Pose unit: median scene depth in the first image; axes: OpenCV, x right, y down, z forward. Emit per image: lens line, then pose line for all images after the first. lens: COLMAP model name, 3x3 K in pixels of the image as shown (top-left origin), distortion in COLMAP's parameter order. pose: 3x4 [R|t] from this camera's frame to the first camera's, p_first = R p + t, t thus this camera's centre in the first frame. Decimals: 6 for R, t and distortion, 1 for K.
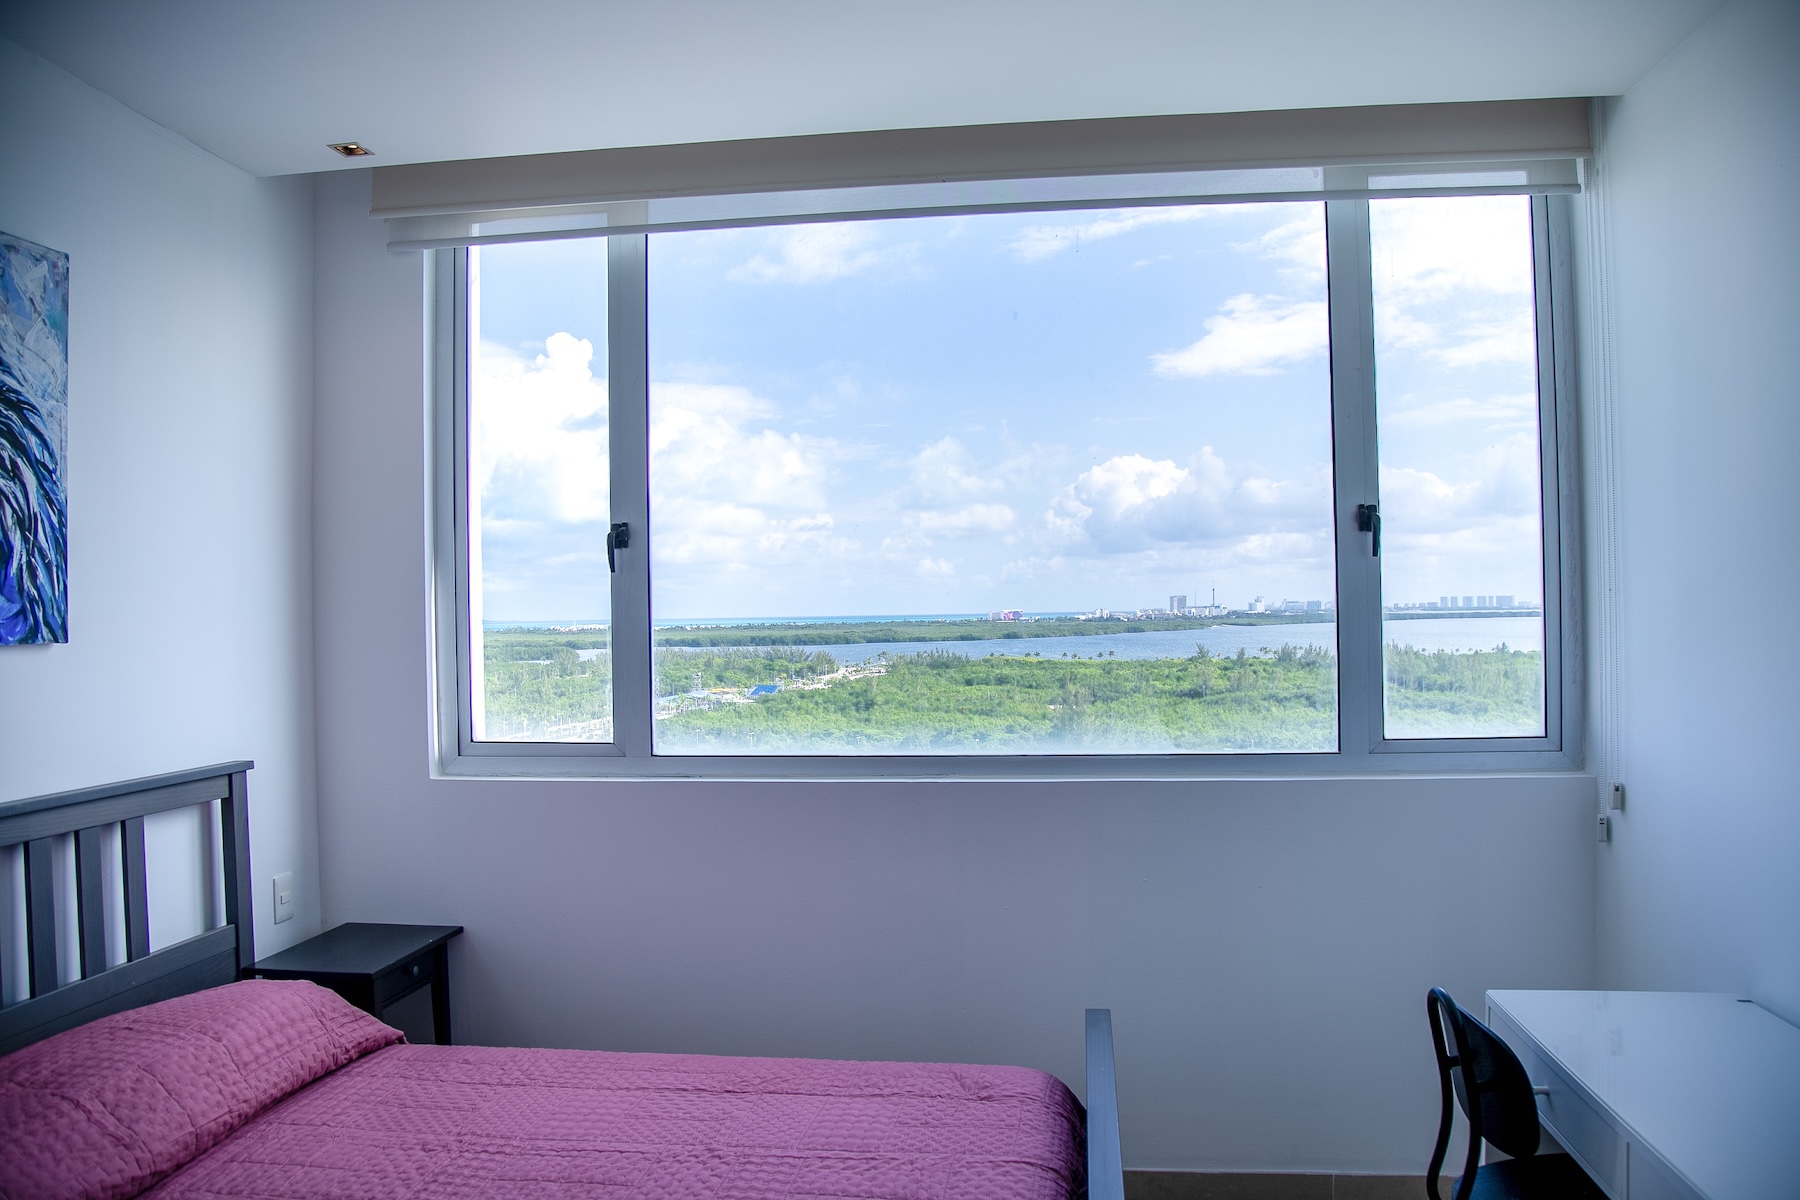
lens RADIAL K [[1238.1, 0, 908.1], [0, 1238.1, 607.8], [0, 0, 1]] dist [-0.112669, 0.061214]
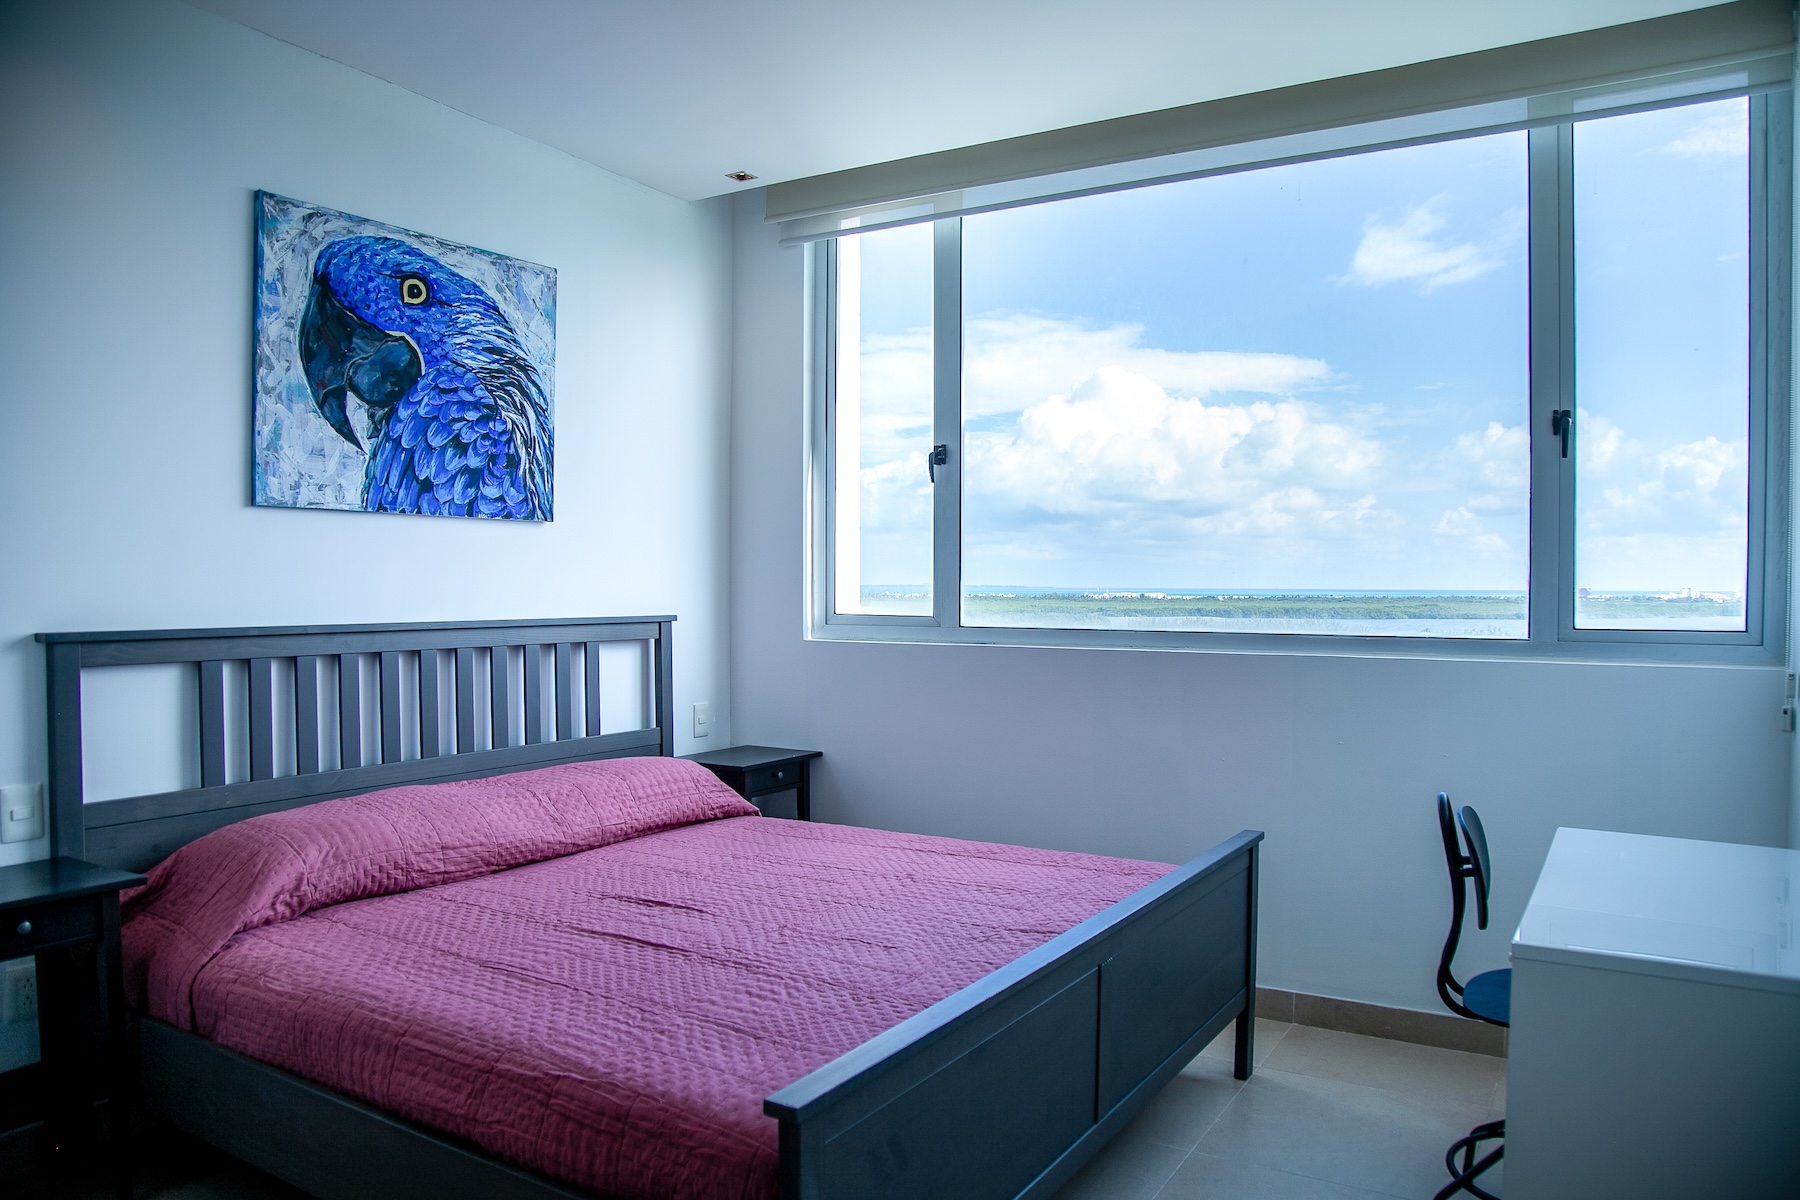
lens RADIAL K [[1238.1, 0, 908.1], [0, 1238.1, 607.8], [0, 0, 1]] dist [-0.112669, 0.061214]
pose [[0.910615, 0.027473, -0.412342, 0.341019], [-0.017138, 0.999440, 0.028744, 0.080809], [0.412901, -0.019108, 0.910576, -0.239069]]
